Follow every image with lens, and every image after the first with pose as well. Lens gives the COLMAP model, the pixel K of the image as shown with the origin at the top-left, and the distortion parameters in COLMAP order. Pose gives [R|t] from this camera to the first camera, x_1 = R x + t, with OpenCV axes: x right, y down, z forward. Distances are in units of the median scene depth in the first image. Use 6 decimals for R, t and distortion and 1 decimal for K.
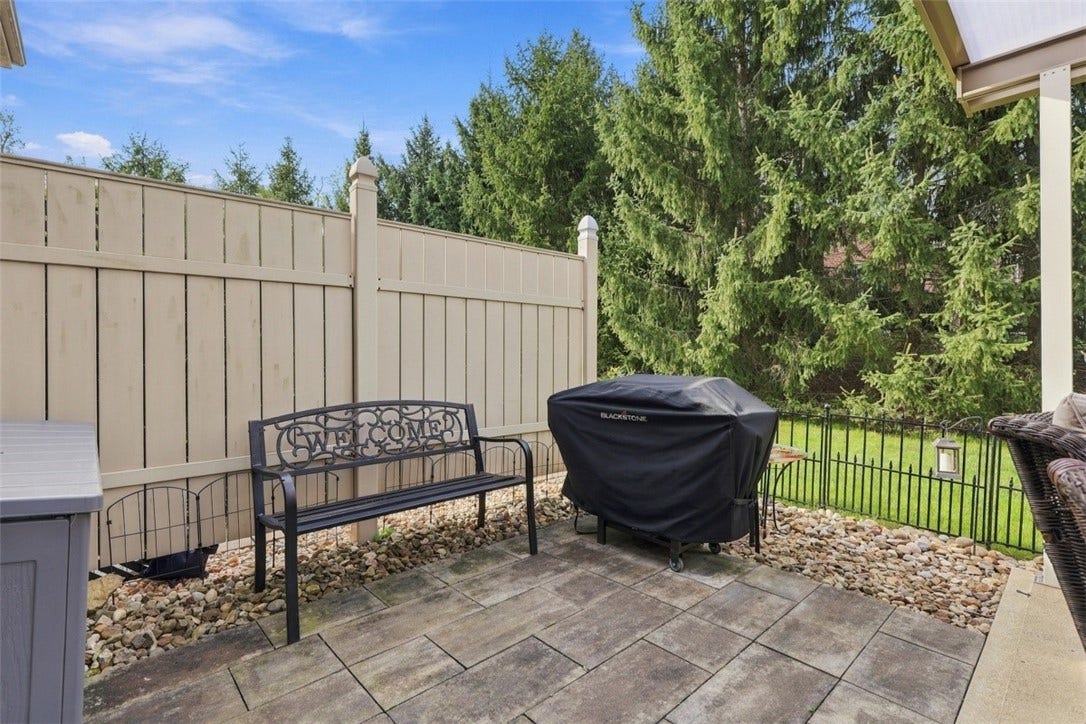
lens RADIAL K [[509.0, 0, 544.1], [0, 509.0, 367.5], [0, 0, 1]] dist [-0.002354, -0.000445]
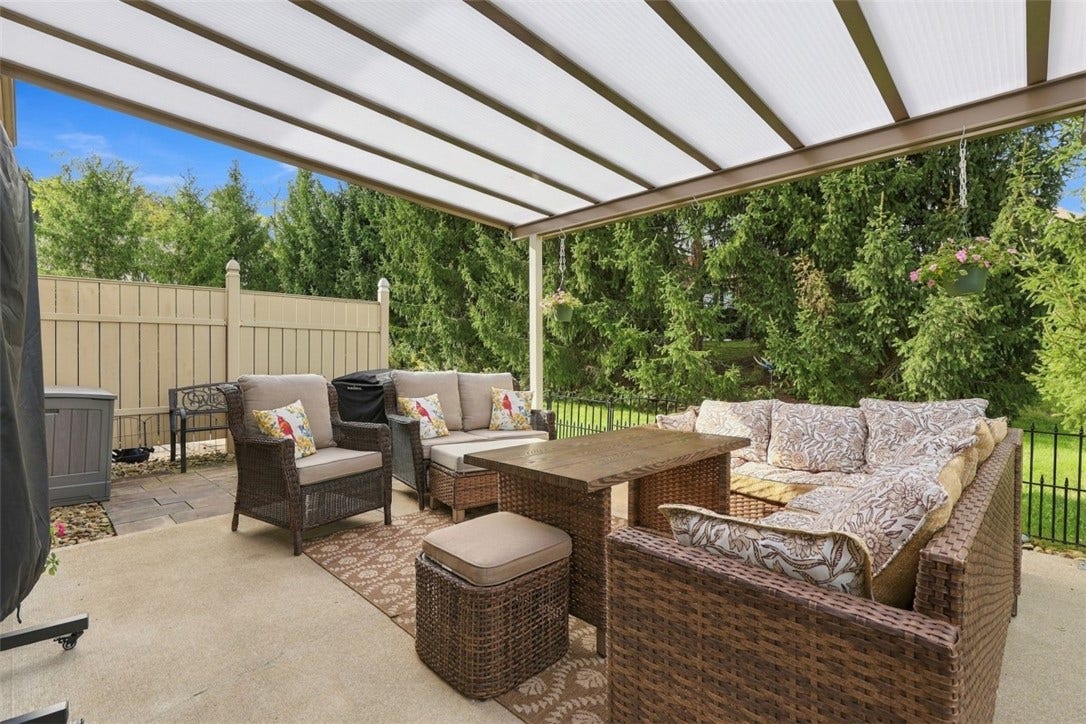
lens RADIAL K [[509.0, 0, 541.8], [0, 509.0, 359.6], [0, 0, 1]] dist [-0.002354, -0.000445]
pose [[0.998065, -0.000549, 0.062178, 0.816891], [0.001930, 0.999753, -0.022147, 0.027632], [-0.062150, 0.022224, 0.997819, -1.189198]]
